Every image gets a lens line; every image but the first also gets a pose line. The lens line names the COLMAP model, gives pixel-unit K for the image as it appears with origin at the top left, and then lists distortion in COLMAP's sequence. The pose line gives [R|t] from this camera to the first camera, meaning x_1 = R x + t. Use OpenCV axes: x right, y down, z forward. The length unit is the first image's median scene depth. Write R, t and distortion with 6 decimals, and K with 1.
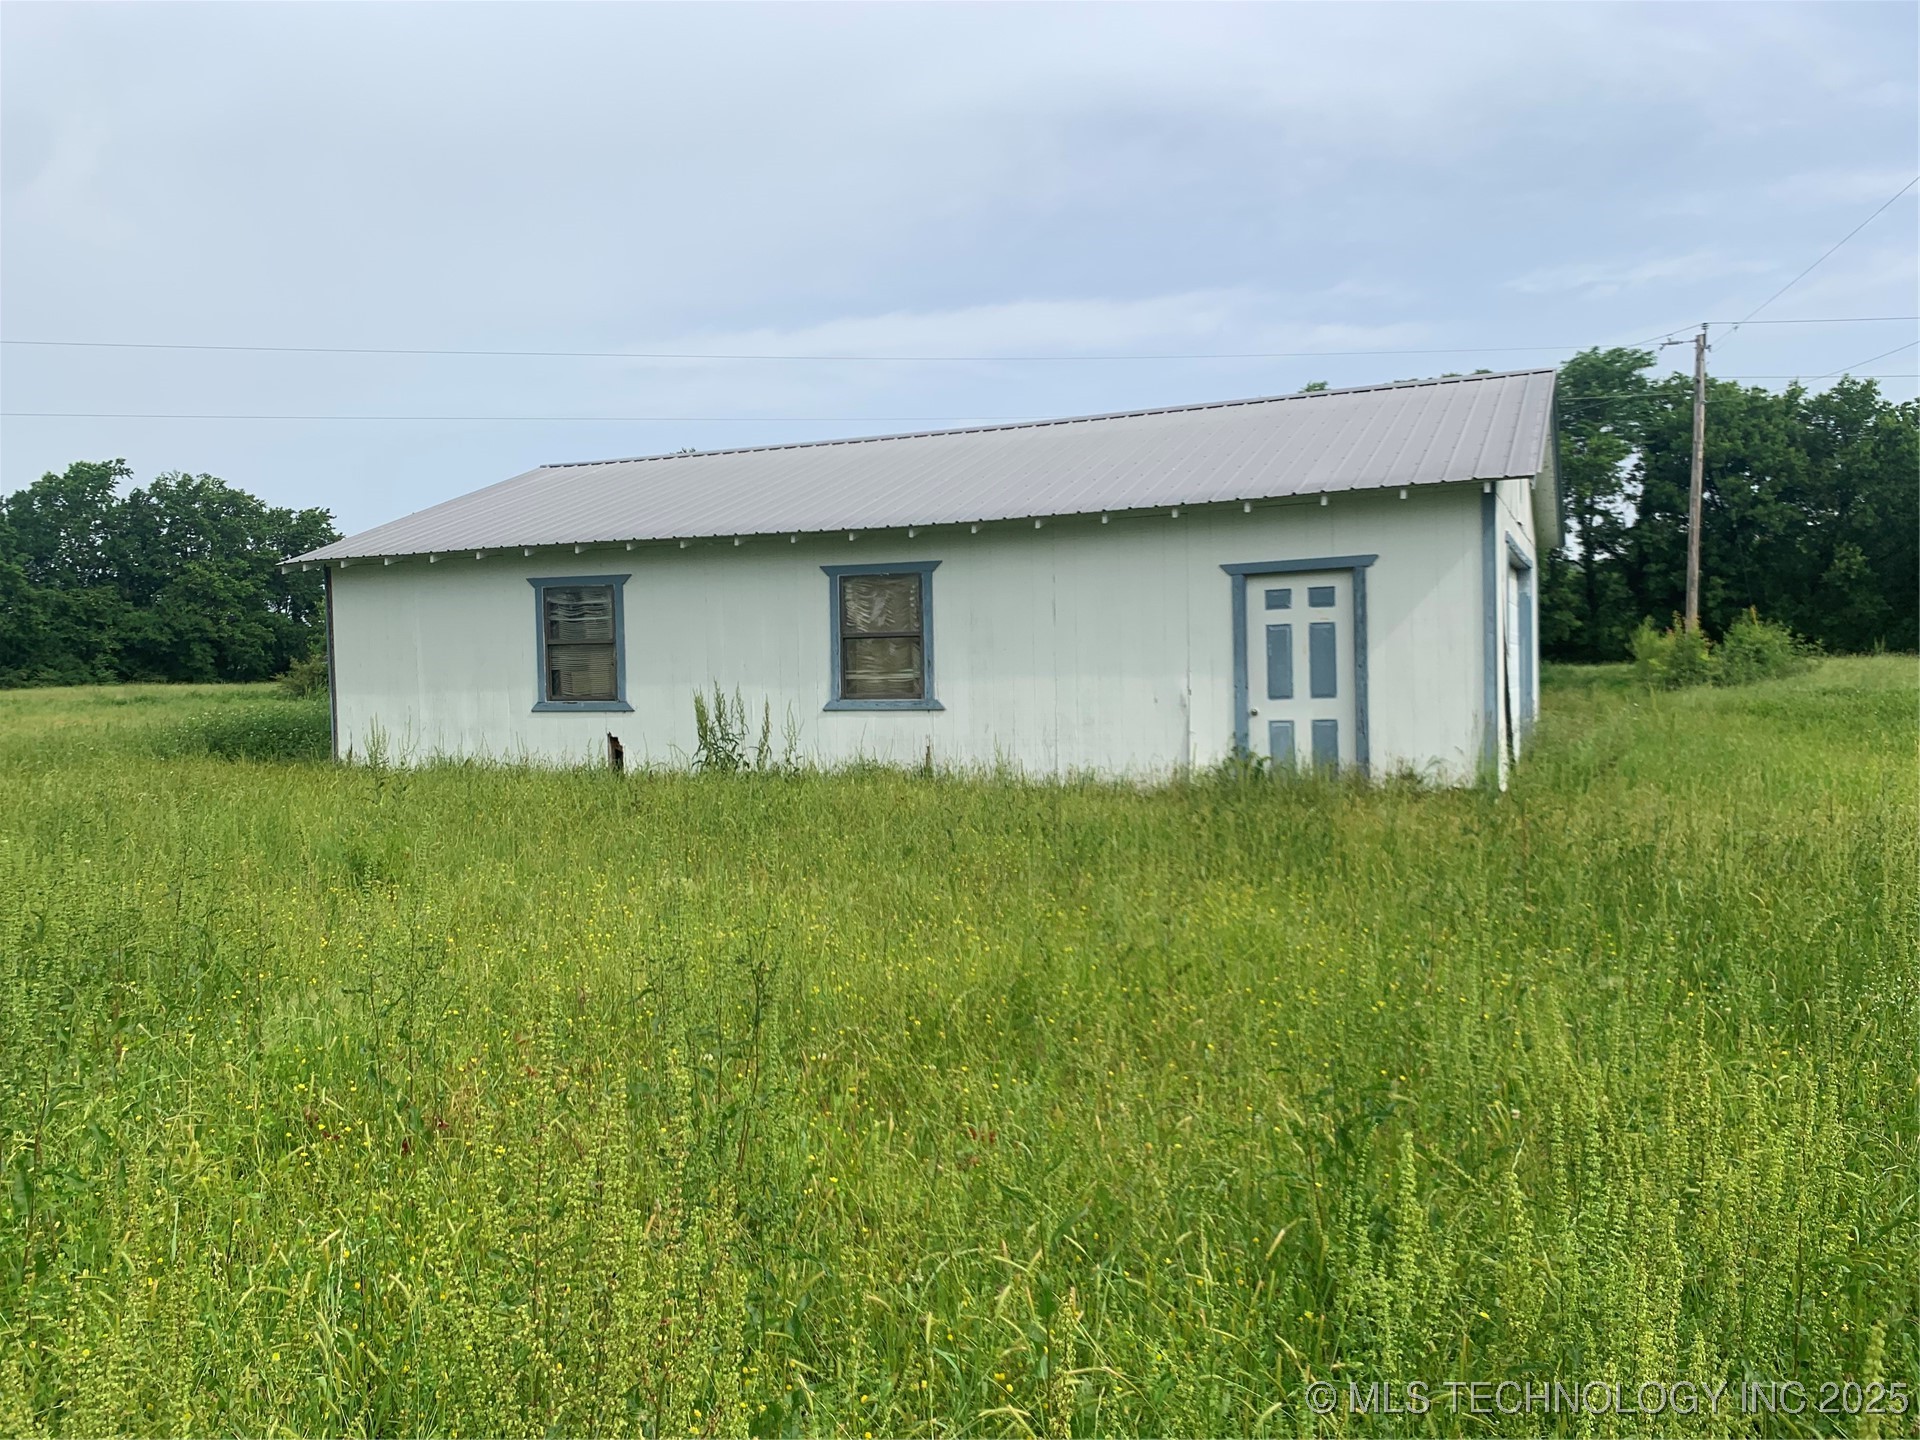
lens RADIAL K [[1474.6, 0, 965.3], [0, 1474.6, 714.0], [0, 0, 1]] dist [0.110294, -0.265215]
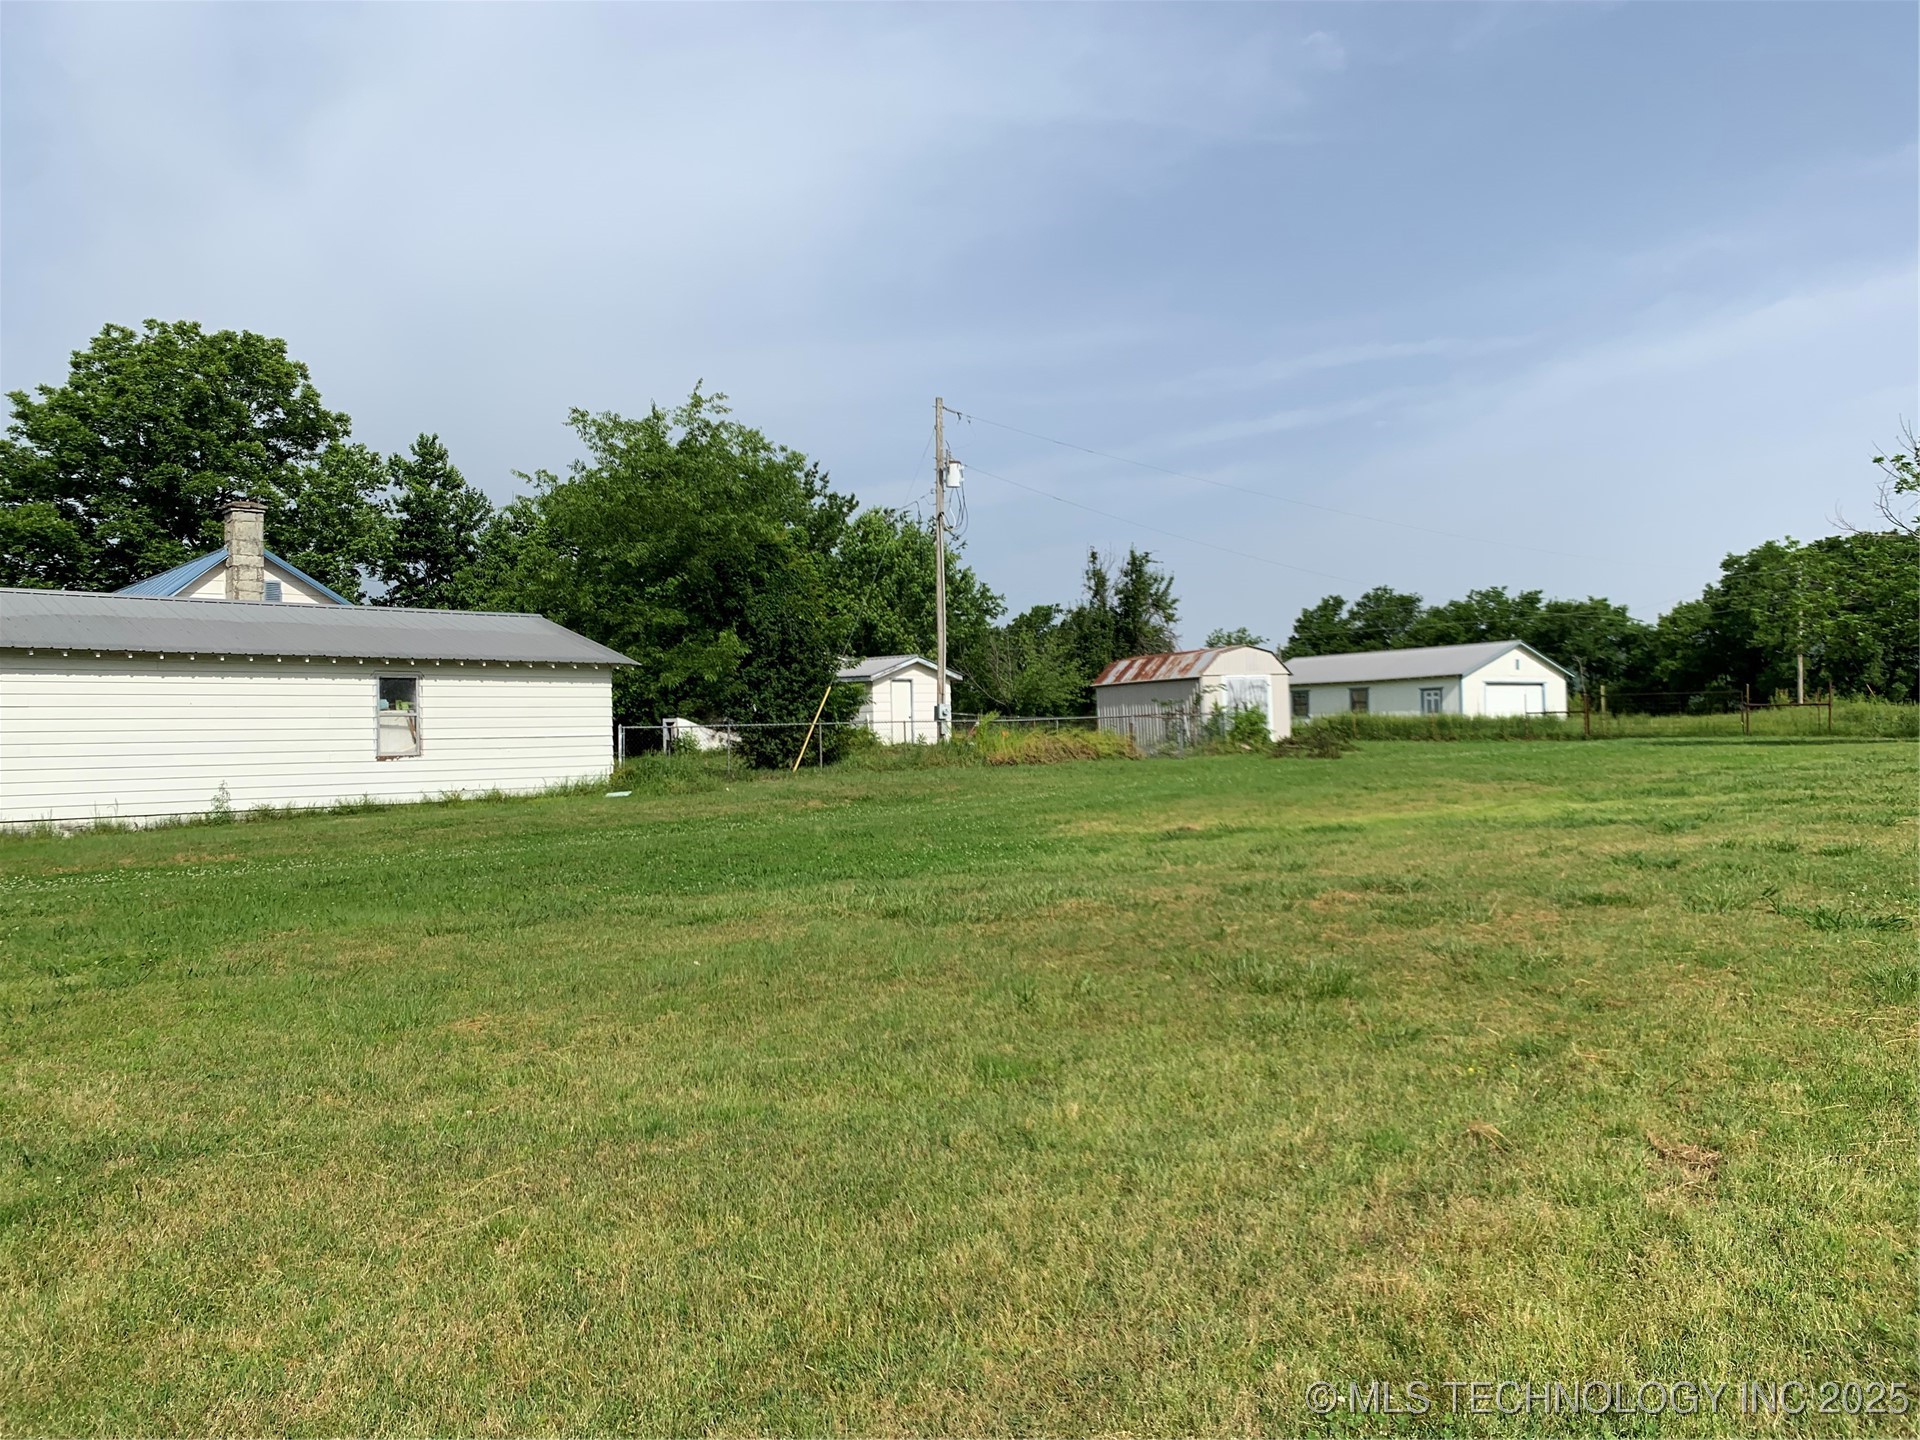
lens RADIAL K [[1474.6, 0, 965.3], [0, 1474.6, 714.0], [0, 0, 1]] dist [0.110294, -0.265215]
pose [[0.885626, -0.003673, -0.464386, 0.598547], [-0.013975, 0.999305, -0.034556, 0.099874], [0.464190, 0.037094, 0.884959, -2.240472]]
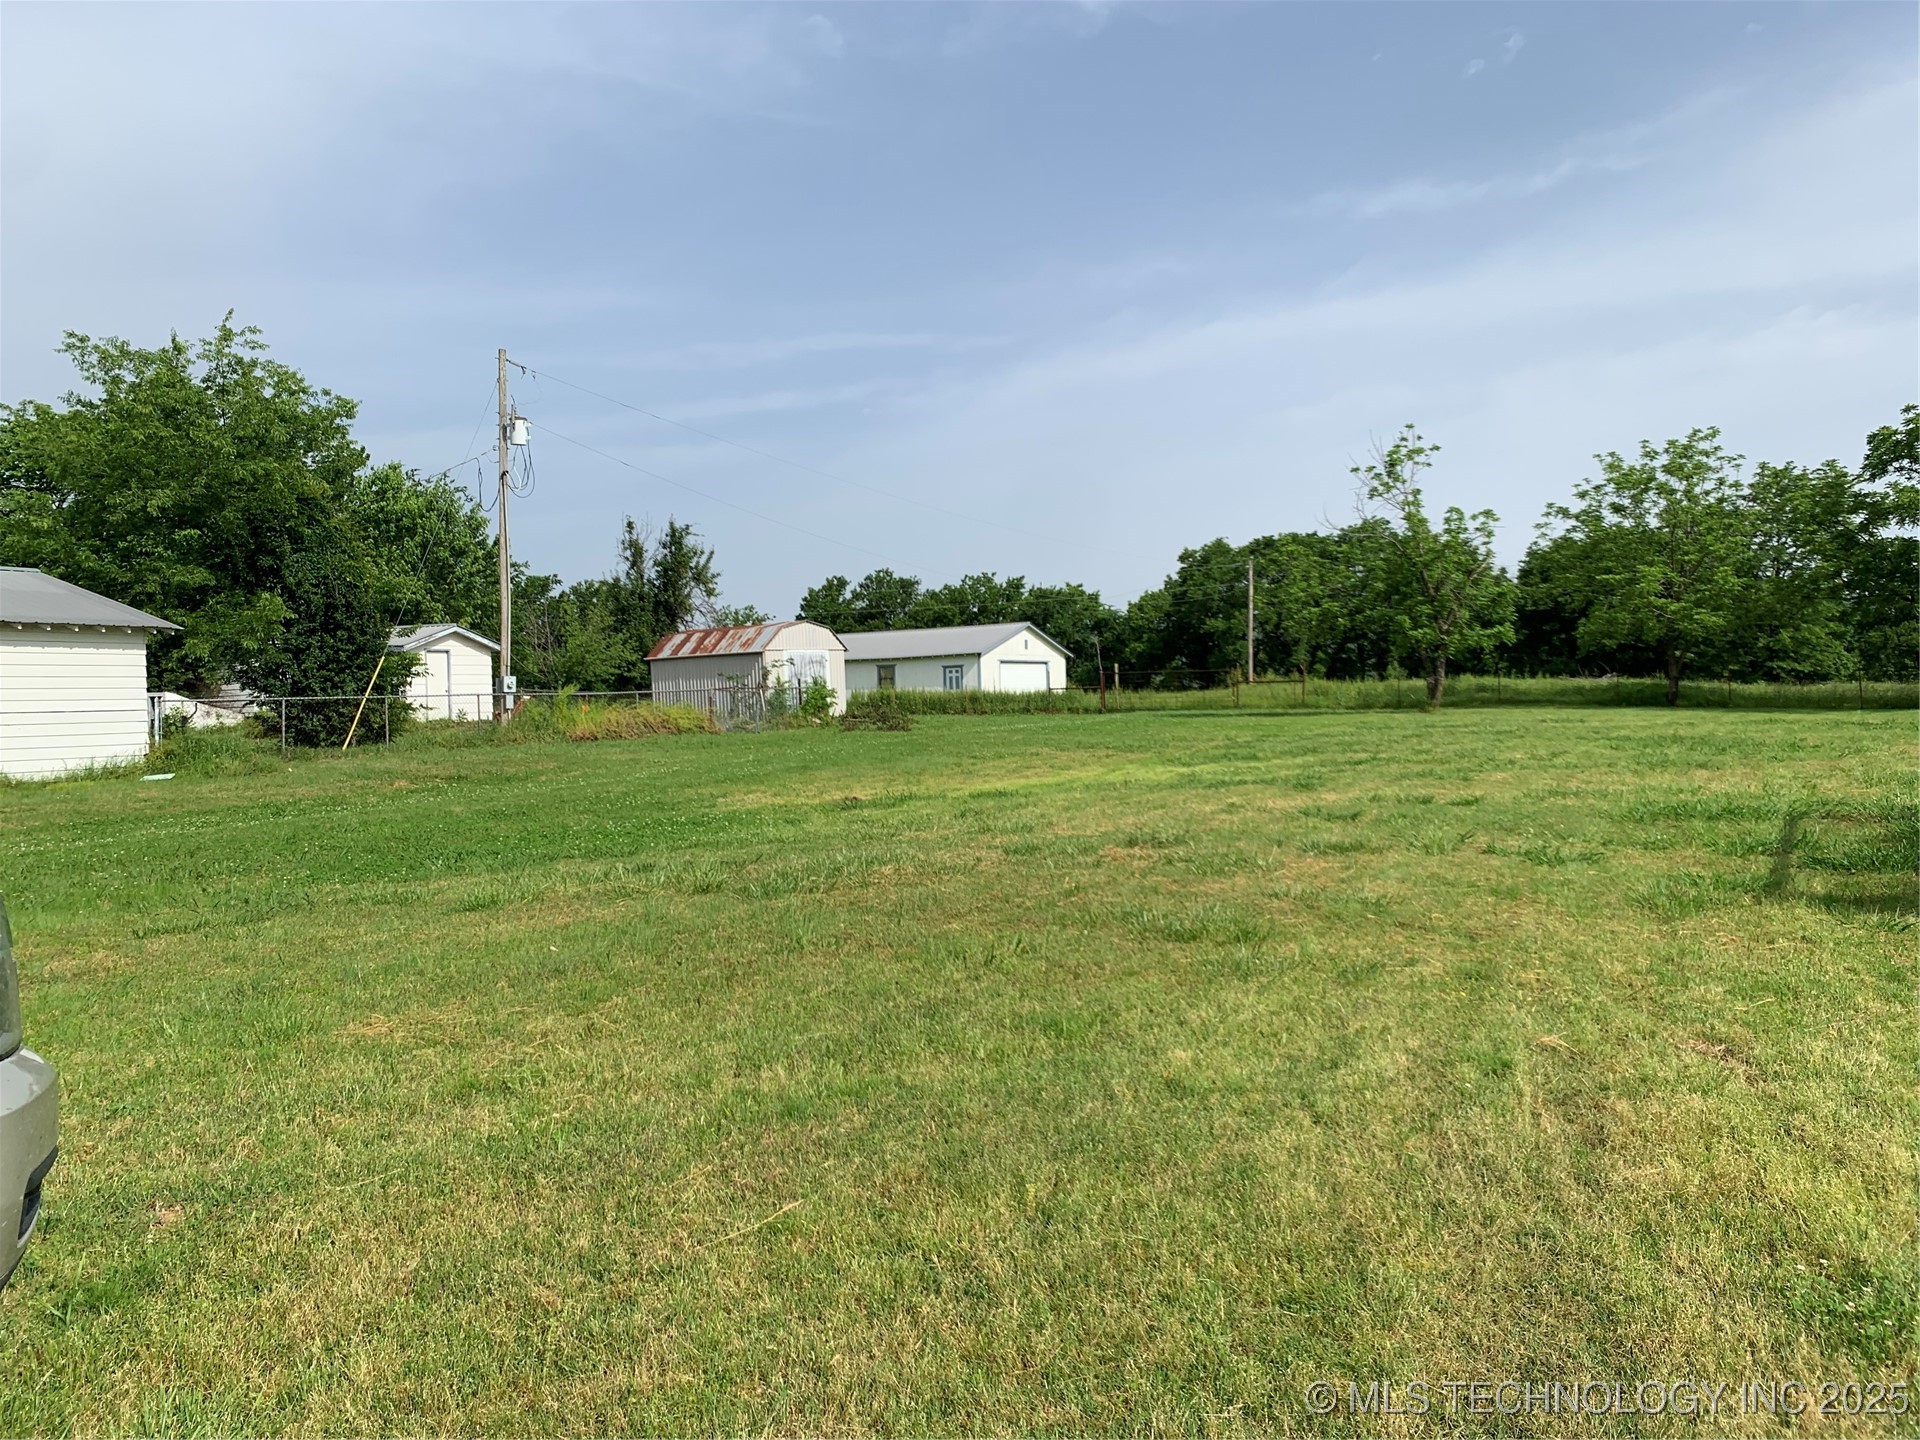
lens RADIAL K [[1474.6, 0, 965.3], [0, 1474.6, 714.0], [0, 0, 1]] dist [0.110294, -0.265215]
pose [[0.990742, -0.000093, -0.135760, 0.505455], [-0.002964, 0.999747, -0.022315, 0.104075], [0.135728, 0.022511, 0.990490, -2.265572]]
